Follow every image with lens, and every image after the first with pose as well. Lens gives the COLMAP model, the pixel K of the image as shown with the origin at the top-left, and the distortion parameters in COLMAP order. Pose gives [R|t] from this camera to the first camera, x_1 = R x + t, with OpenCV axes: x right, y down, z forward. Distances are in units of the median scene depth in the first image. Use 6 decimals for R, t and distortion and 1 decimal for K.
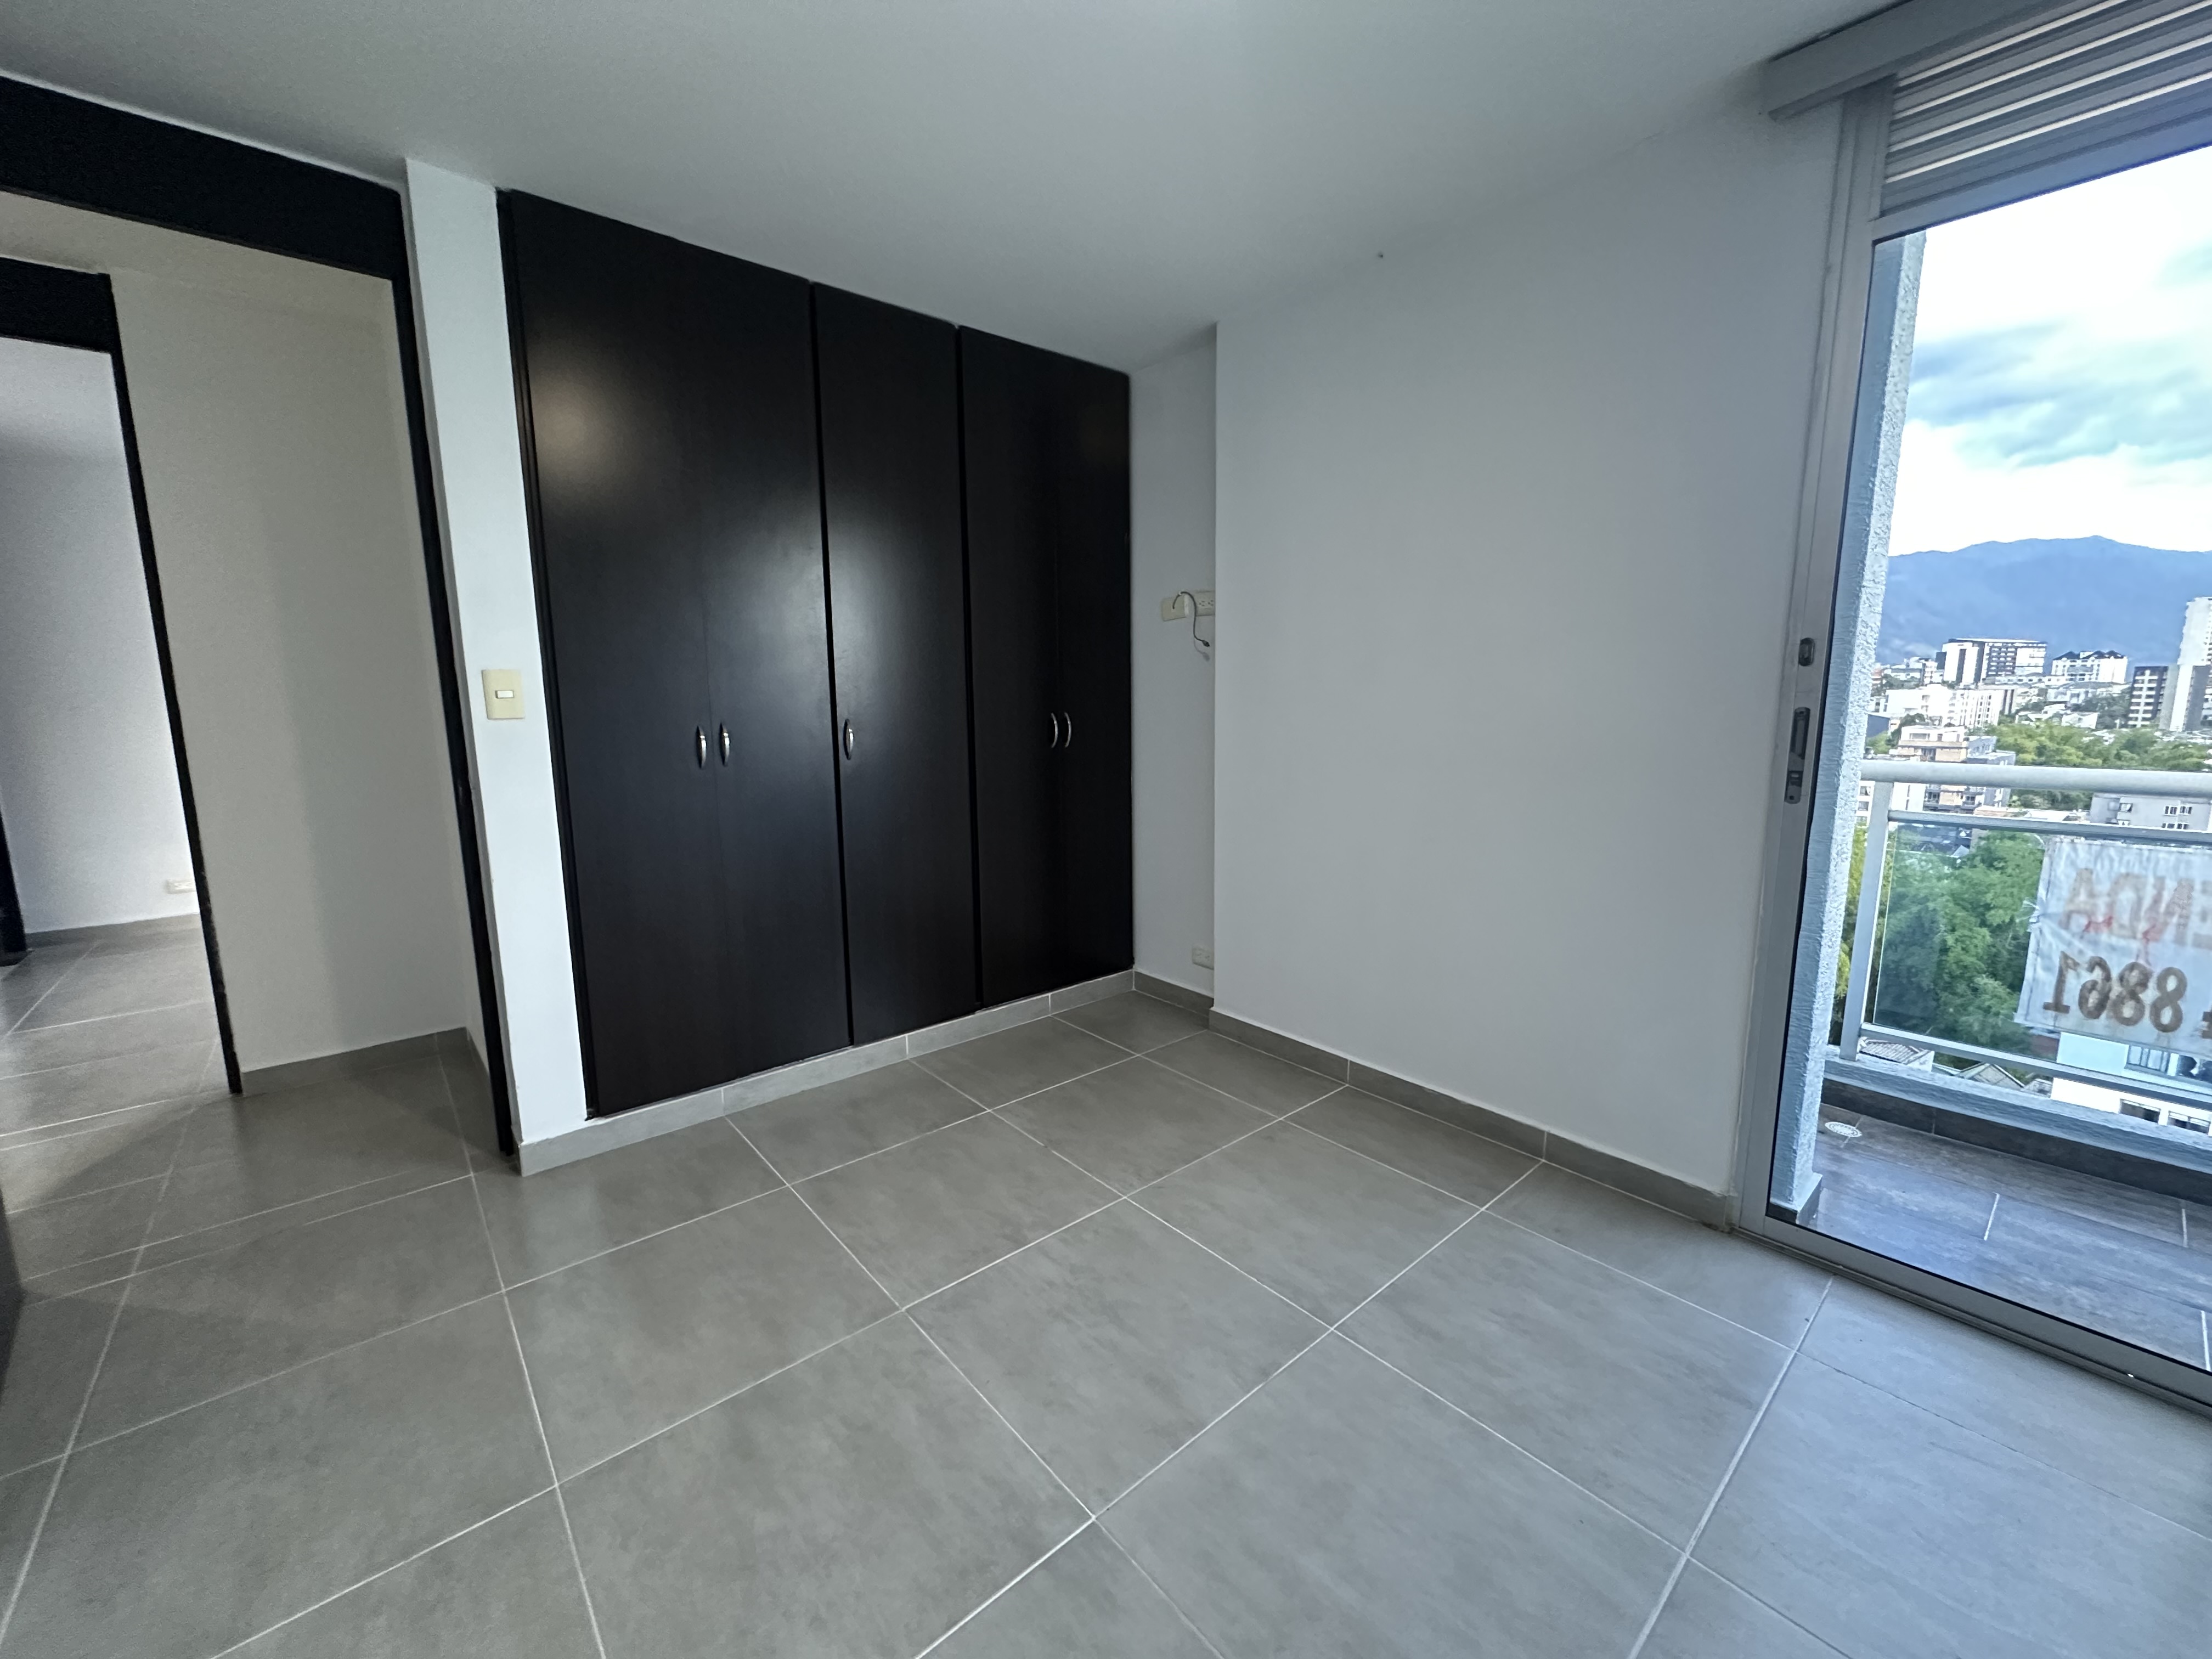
lens RADIAL K [[889.6, 0, 1102.1], [0, 889.6, 819.8], [0, 0, 1]] dist [0.001723, 0.000329]
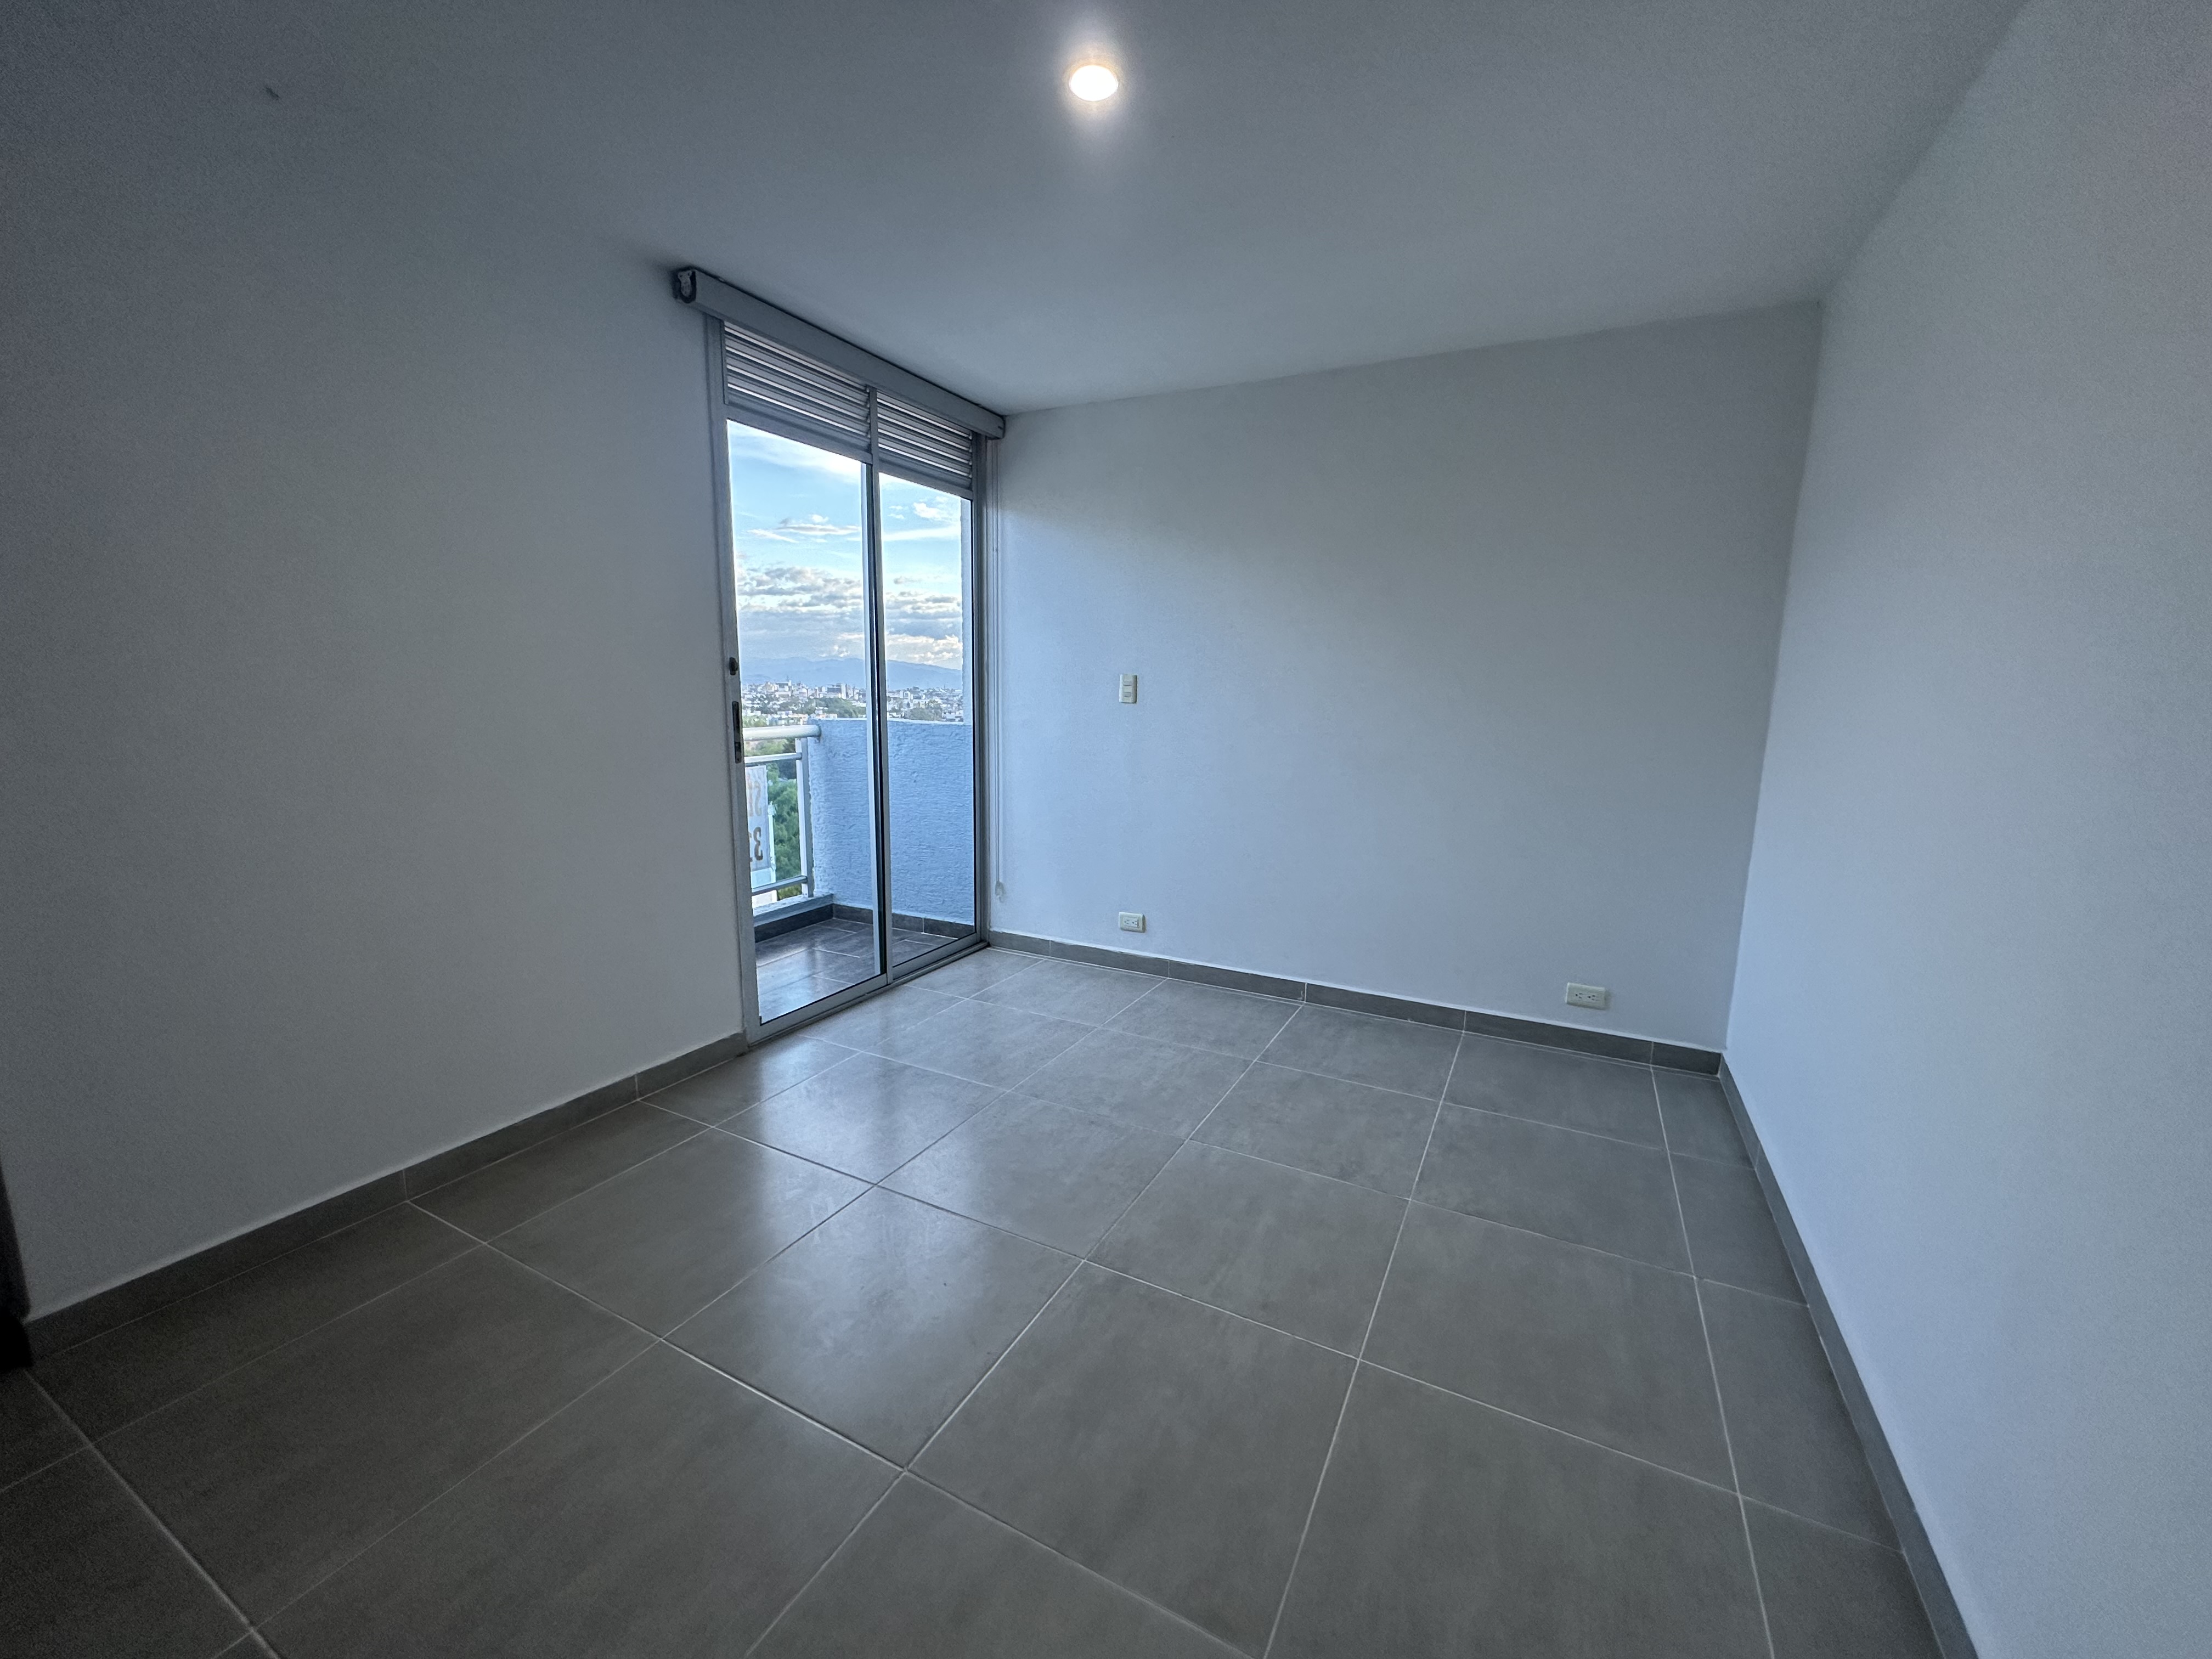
lens RADIAL K [[889.6, 0, 1102.1], [0, 889.6, 819.8], [0, 0, 1]] dist [0.001723, 0.000329]
pose [[-0.370979, -0.144320, 0.917358, -0.785991], [0.121918, 0.971731, 0.202177, -0.139305], [-0.920603, 0.186846, -0.342897, 0.828477]]
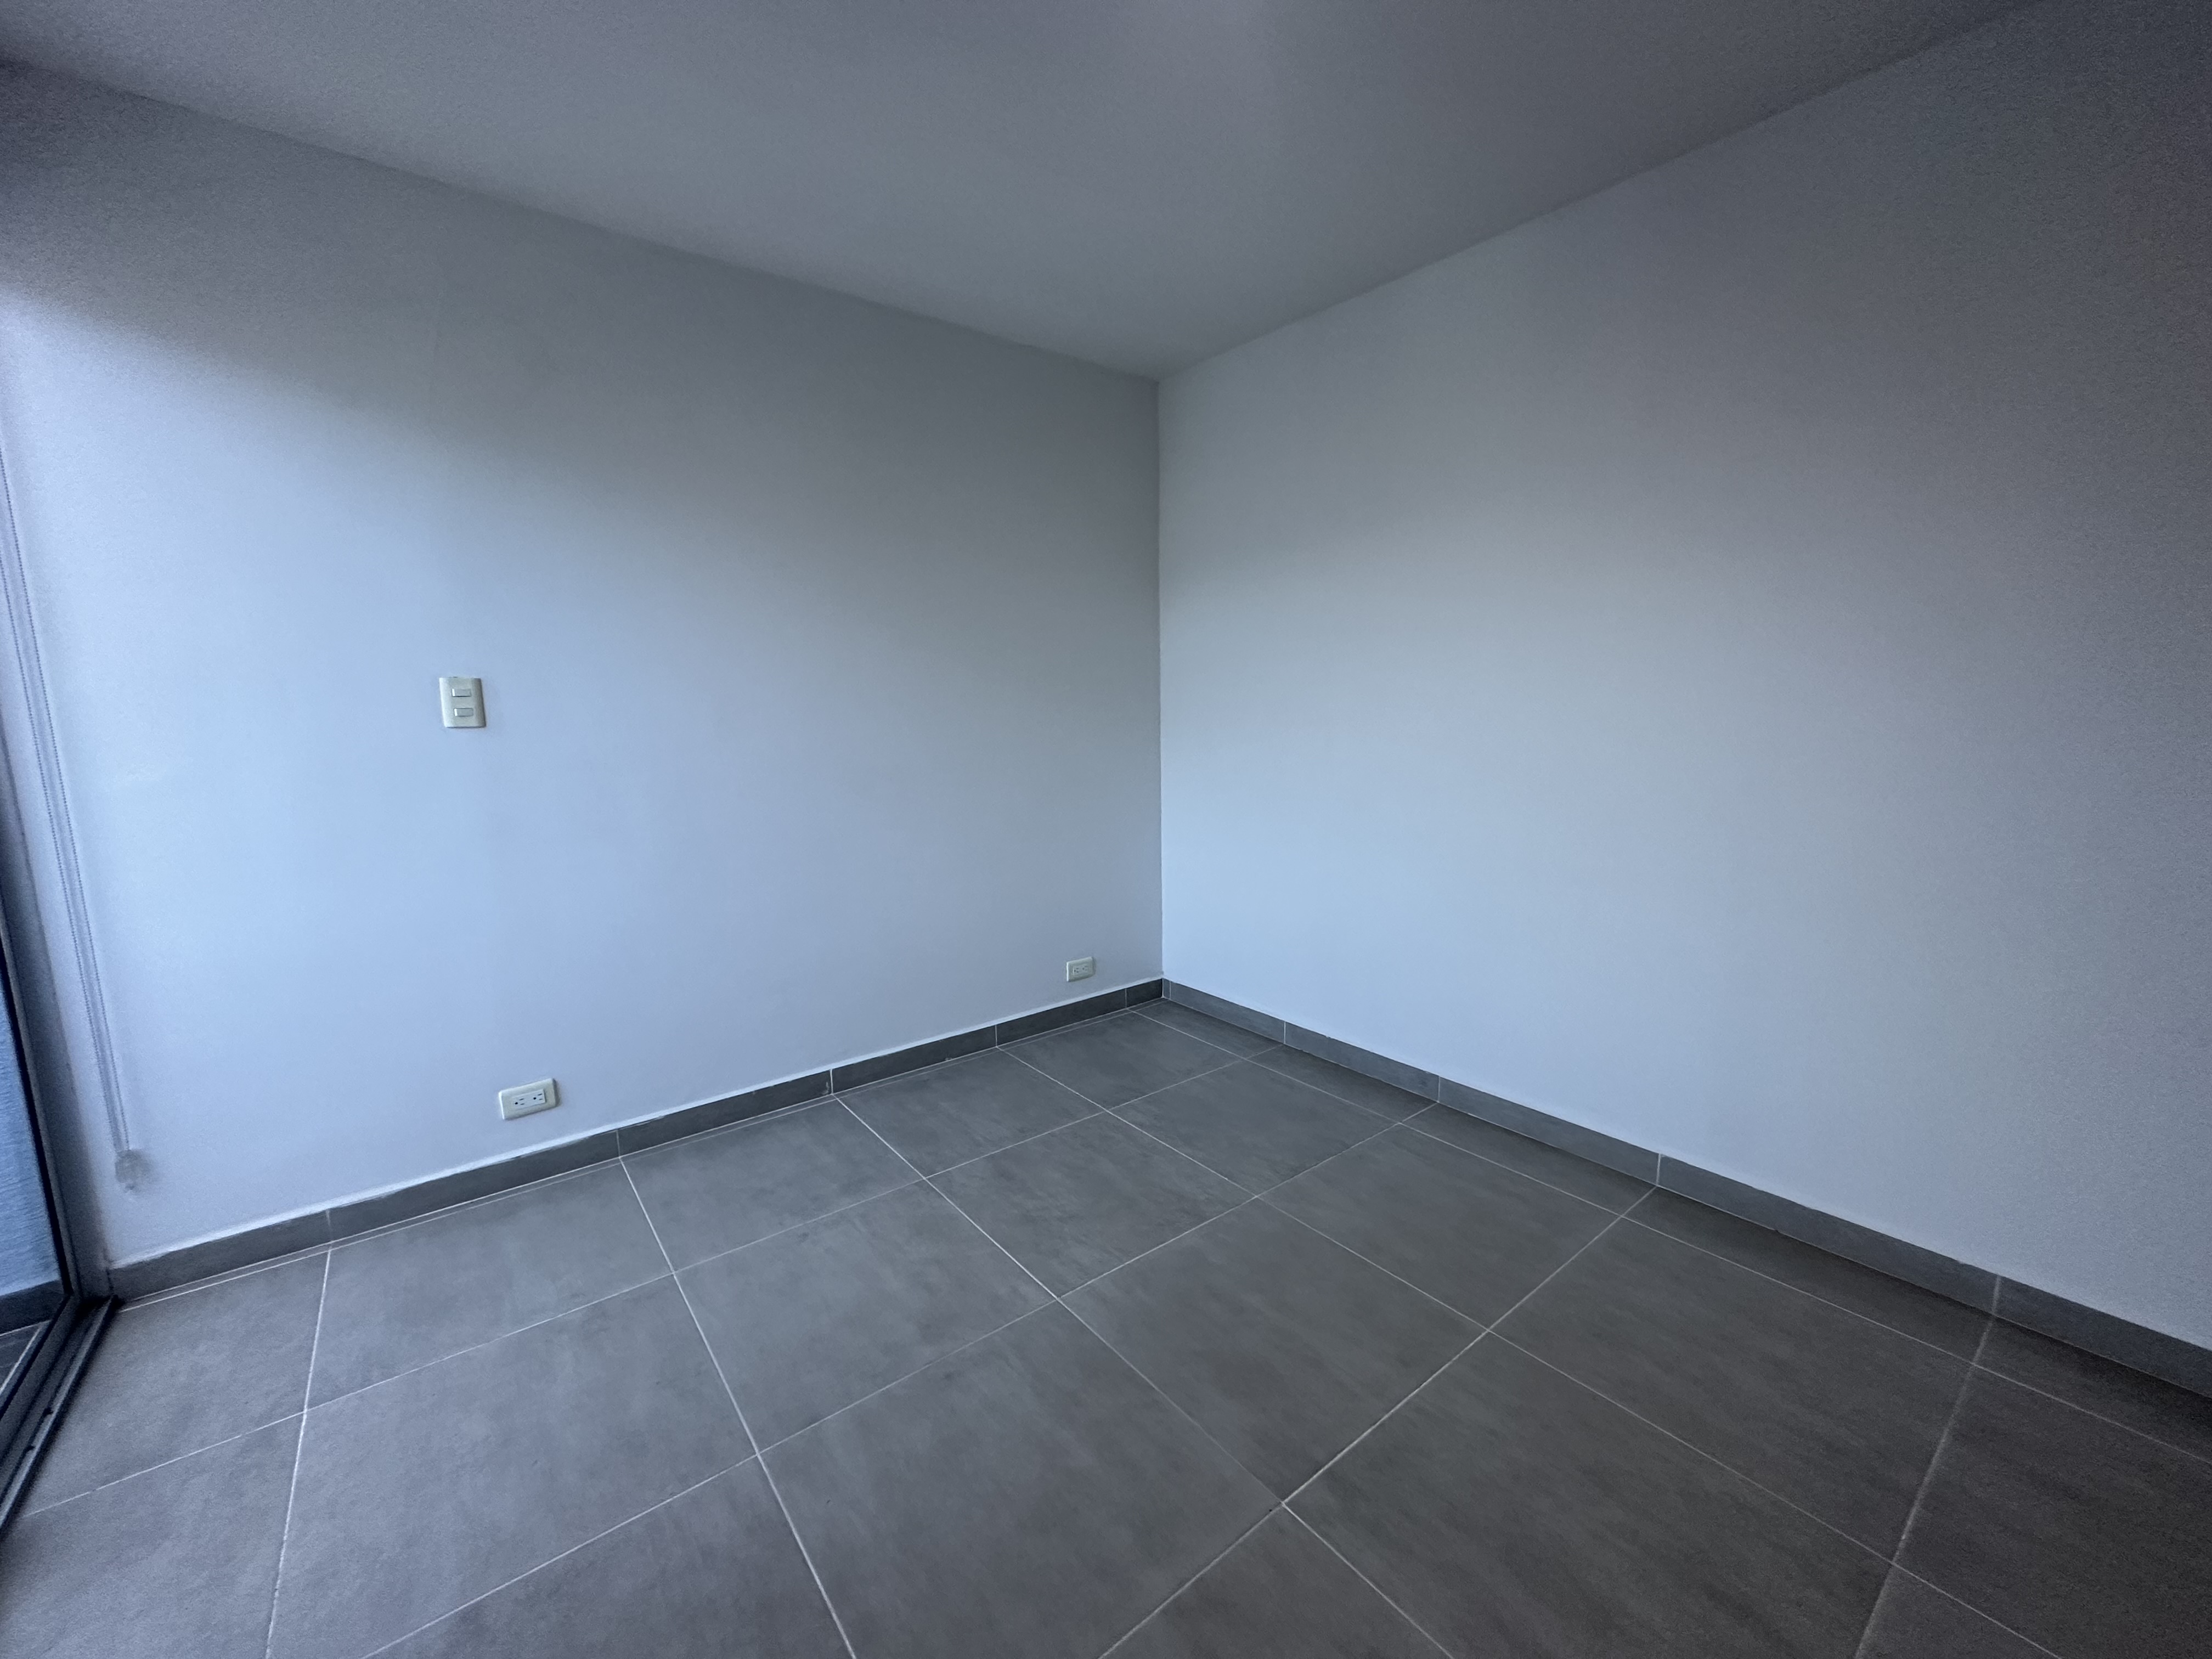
lens RADIAL K [[882.3, 0, 1106.9], [0, 882.3, 821.7], [0, 0, 1]] dist [-0.004996, -0.000279]
pose [[-0.998976, 0.016250, 0.042231, 0.085209], [0.027387, 0.960072, 0.278410, -0.154832], [-0.036020, 0.279282, -0.959533, 1.080640]]
